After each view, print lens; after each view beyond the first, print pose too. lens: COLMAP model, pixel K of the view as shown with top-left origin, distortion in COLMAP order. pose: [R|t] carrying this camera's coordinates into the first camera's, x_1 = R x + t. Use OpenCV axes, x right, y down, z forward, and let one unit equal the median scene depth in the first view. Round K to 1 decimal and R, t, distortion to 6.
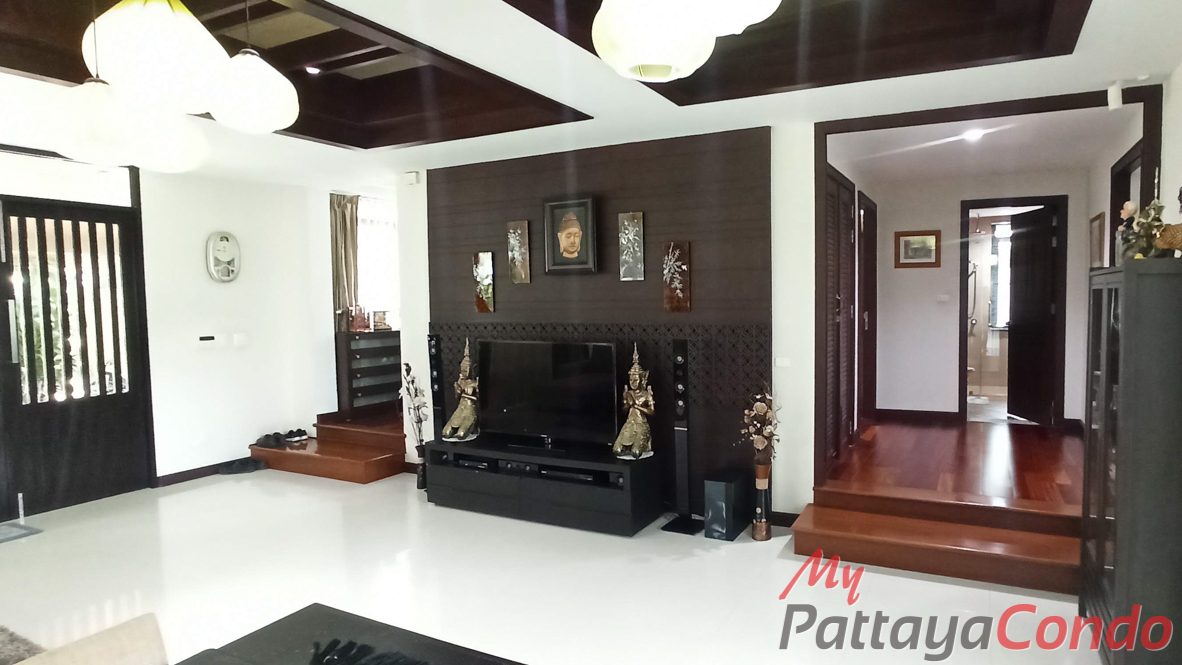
lens RADIAL K [[728.4, 0, 591.0], [0, 728.4, 332.5], [0, 0, 1]] dist [-0.110758, -0.000084]
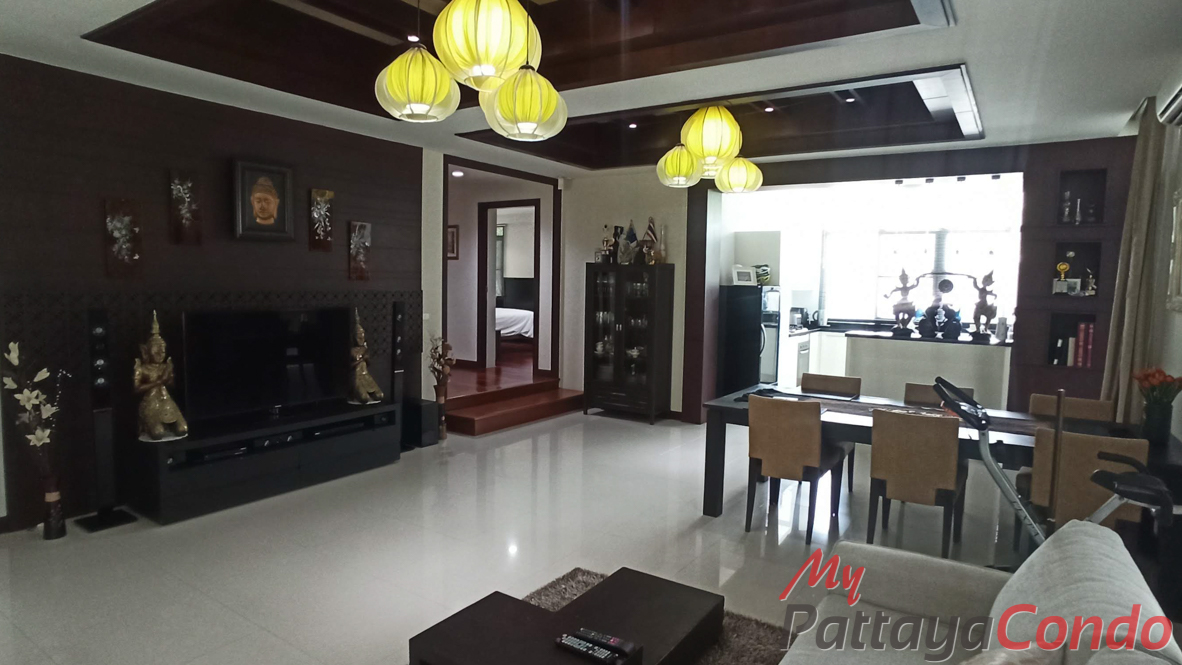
lens RADIAL K [[664.2, 0, 591.0], [0, 664.2, 332.5], [0, 0, 1]] dist [0.000293, 0.000022]
pose [[0.088872, -0.074117, 0.993282, -0.917281], [0.016253, 0.997203, 0.072956, -0.015125], [-0.995910, 0.009660, 0.089828, 0.494579]]
